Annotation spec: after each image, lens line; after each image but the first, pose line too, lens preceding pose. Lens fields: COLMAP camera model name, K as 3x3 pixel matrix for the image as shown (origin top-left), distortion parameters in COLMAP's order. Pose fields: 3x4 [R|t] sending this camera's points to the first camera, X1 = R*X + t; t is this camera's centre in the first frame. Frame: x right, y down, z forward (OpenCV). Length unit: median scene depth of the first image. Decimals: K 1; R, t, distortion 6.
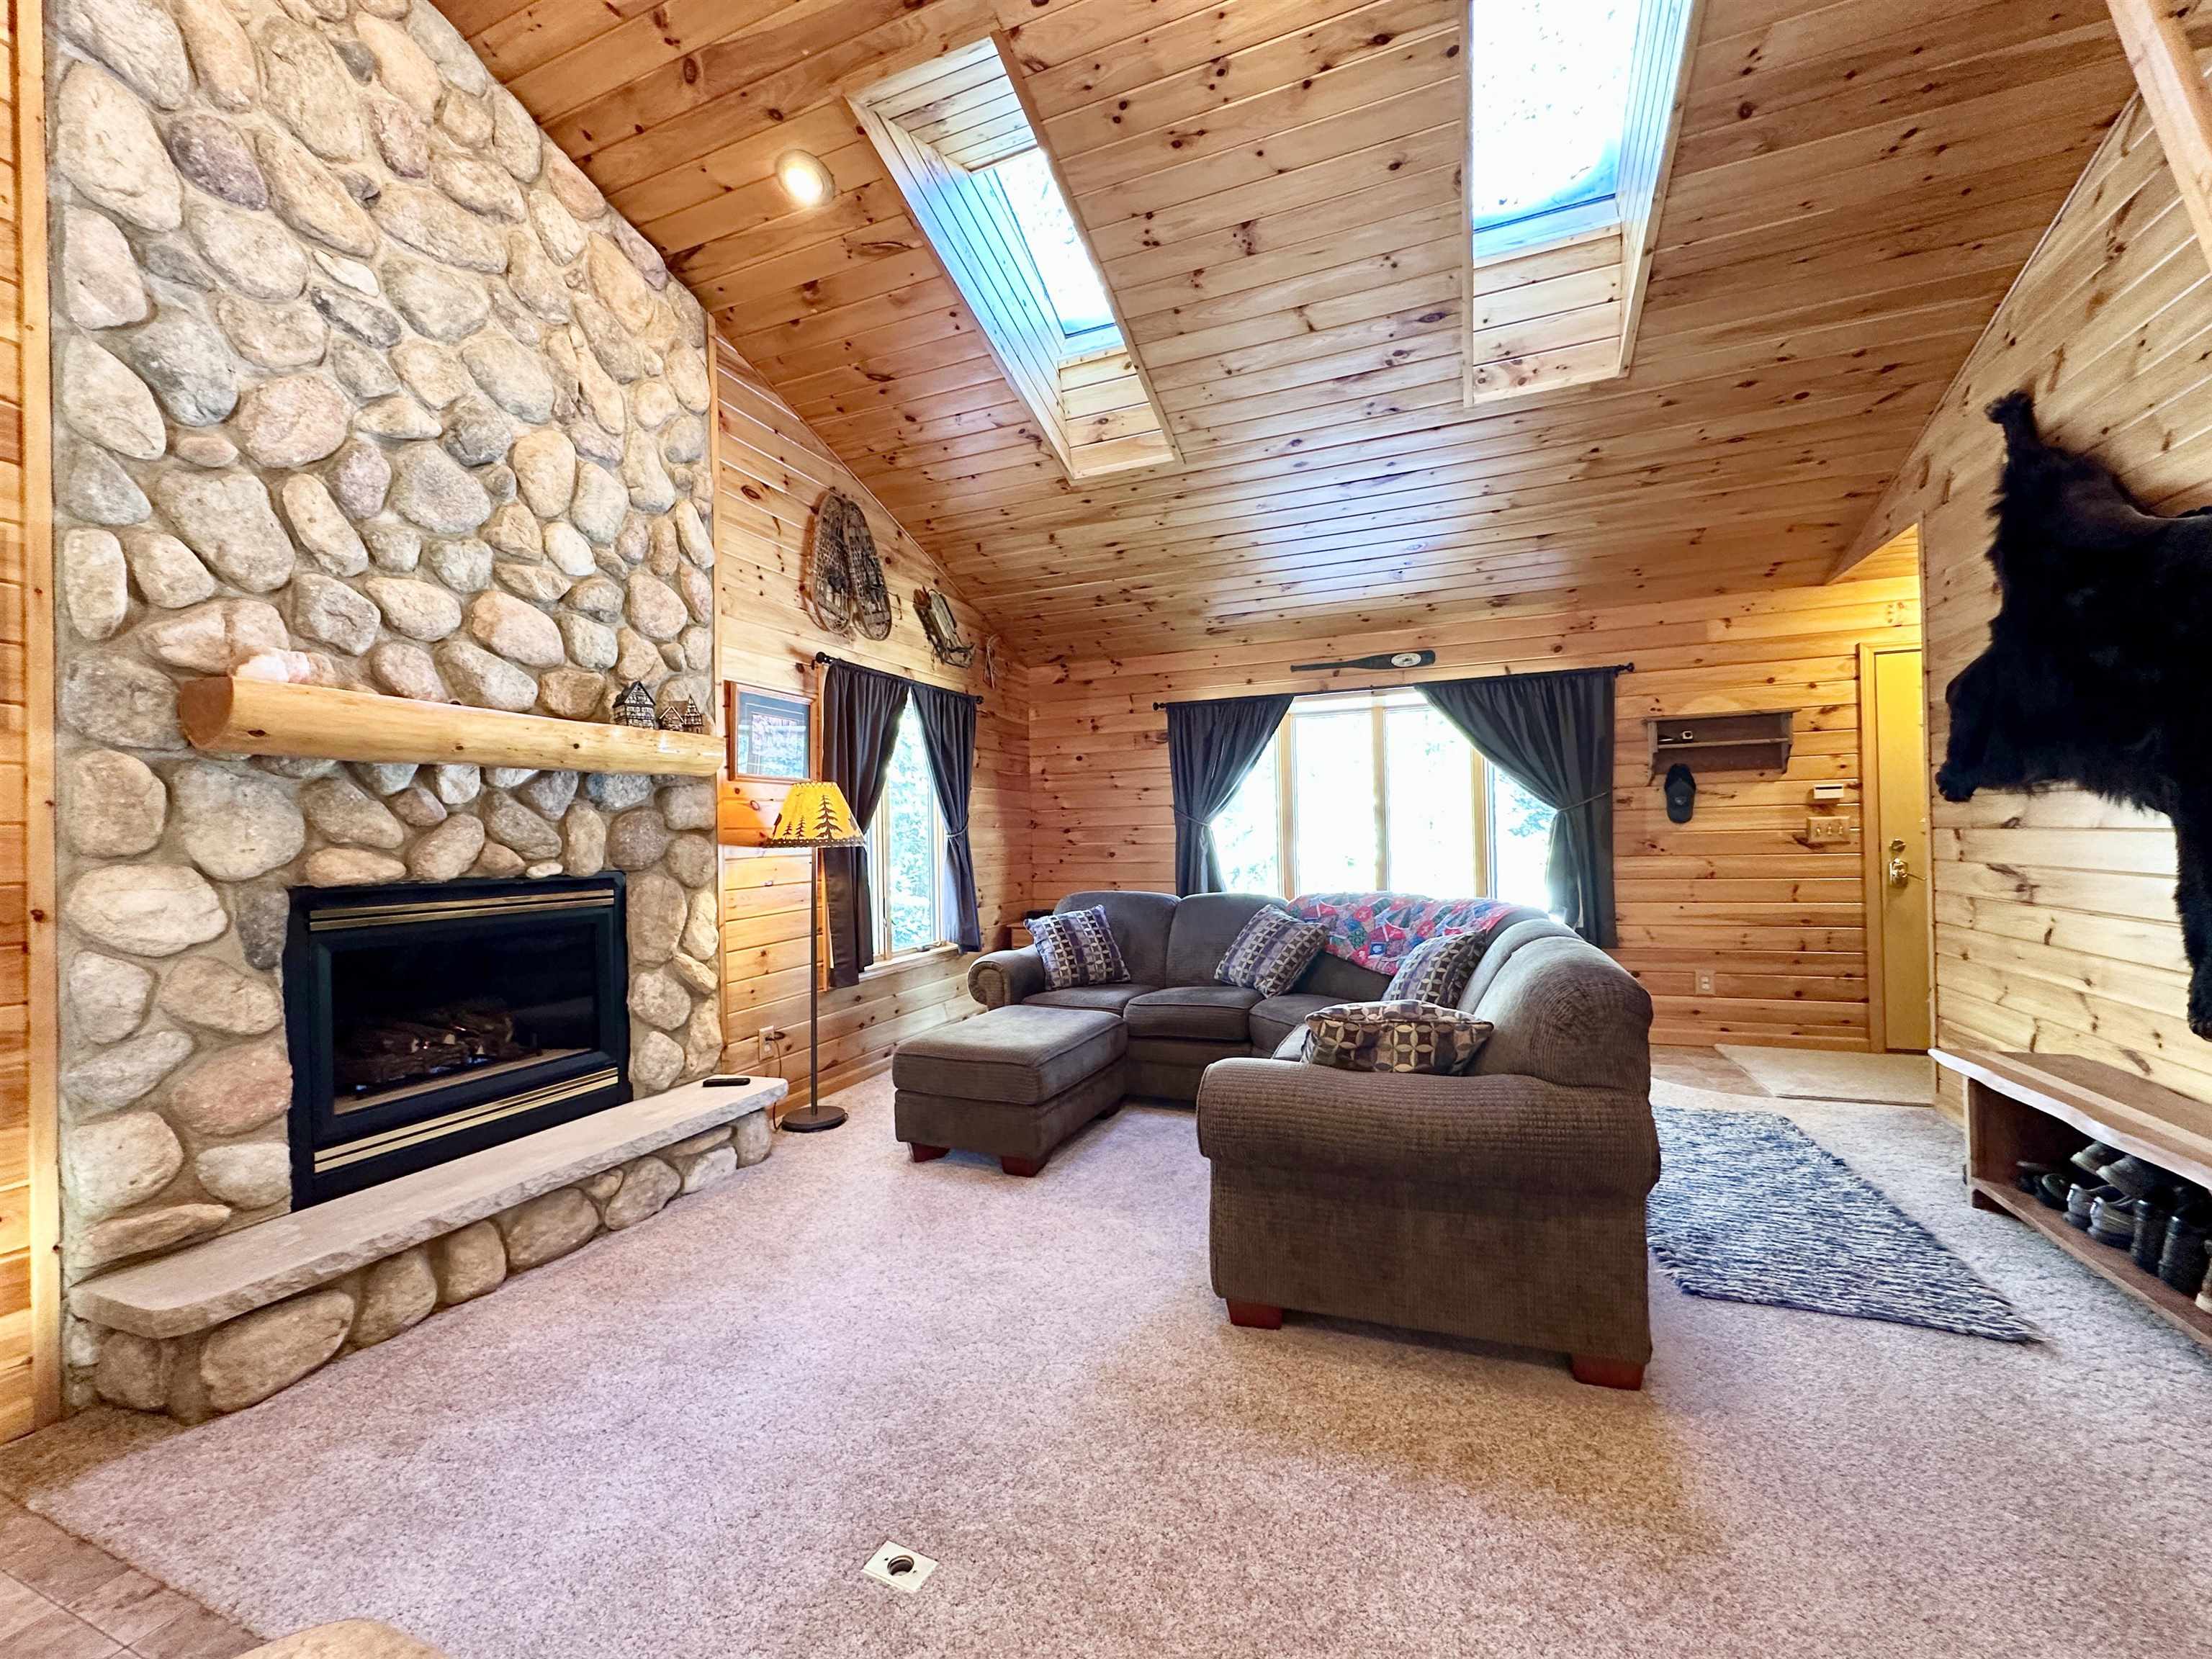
lens RADIAL K [[881.8, 0, 1109.3], [0, 881.8, 832.6], [0, 0, 1]] dist [-0.003021, 0.000521]
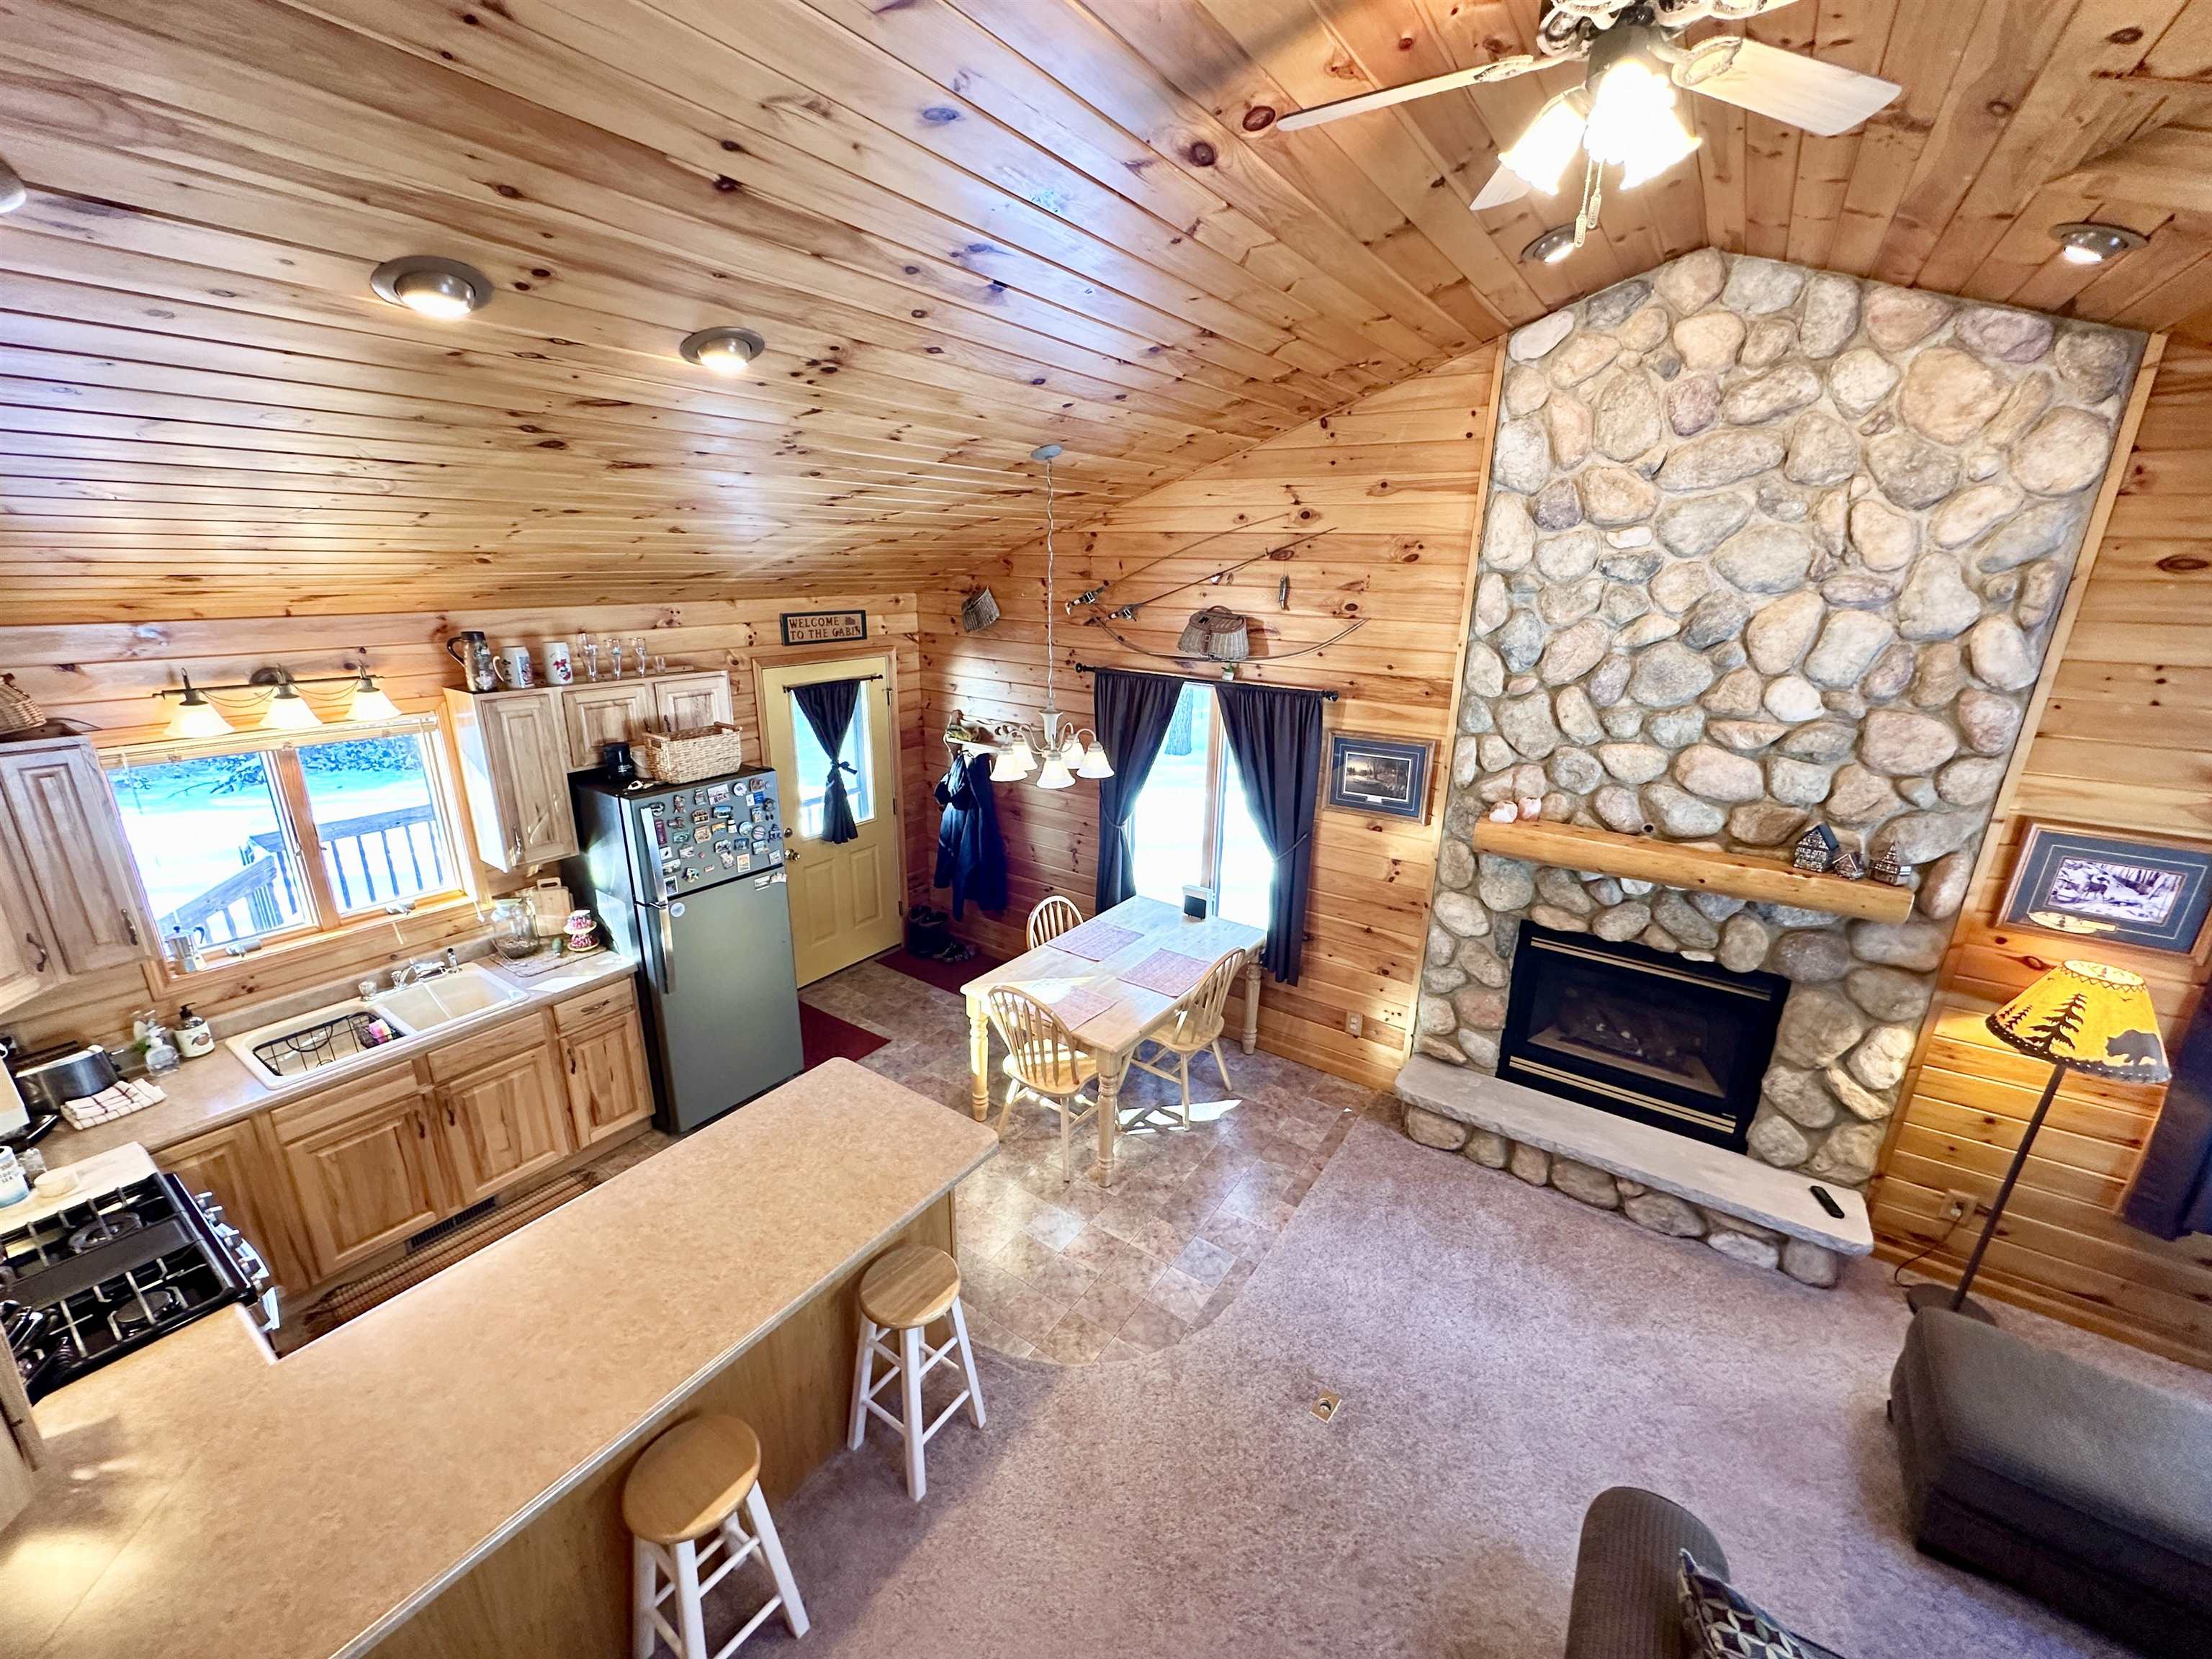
lens RADIAL K [[881.8, 0, 1107.5], [0, 881.8, 831.6], [0, 0, 1]] dist [-0.003021, 0.000521]
pose [[-0.220698, 0.313157, -0.923702, 0.630620], [-0.006187, 0.946586, 0.322393, -0.503729], [0.975323, 0.076866, -0.206972, 0.396256]]
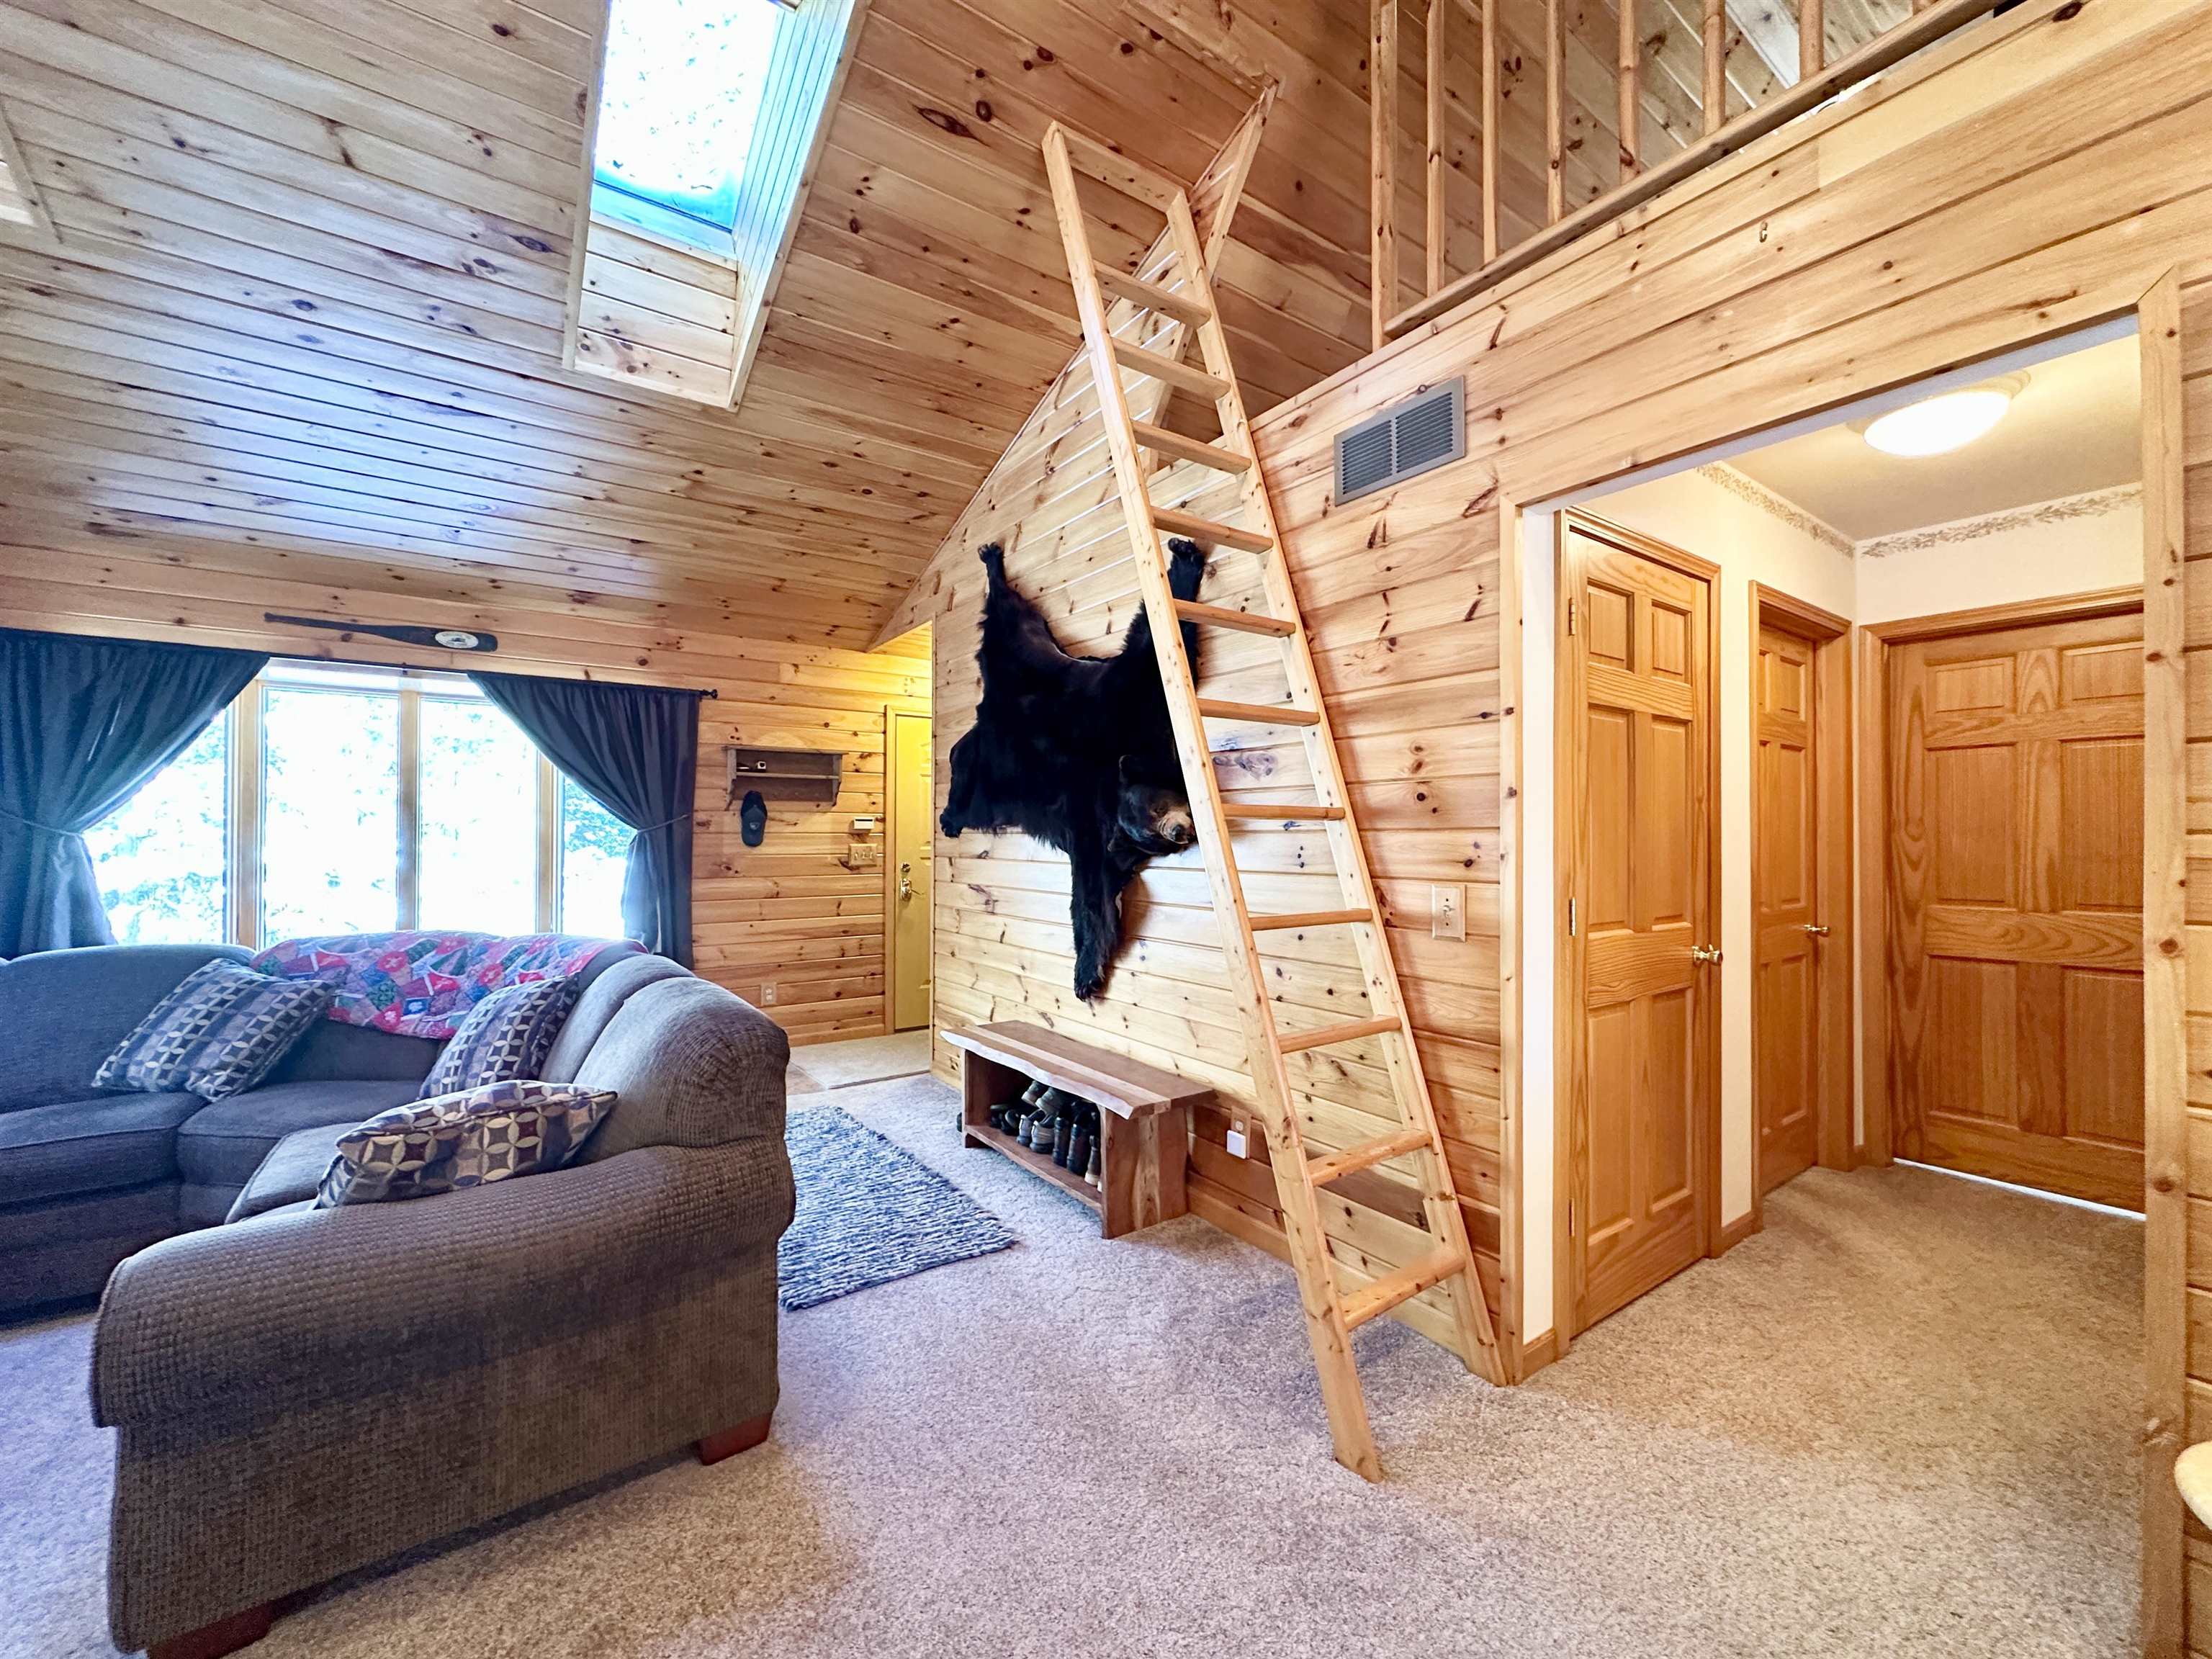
lens RADIAL K [[881.8, 0, 1105.4], [0, 881.8, 831.3], [0, 0, 1]] dist [-0.003021, 0.000521]
pose [[0.545569, 0.031099, 0.837488, -0.021235], [-0.018470, 0.999515, -0.025083, -0.016610], [-0.837862, -0.001784, 0.545879, 0.092211]]
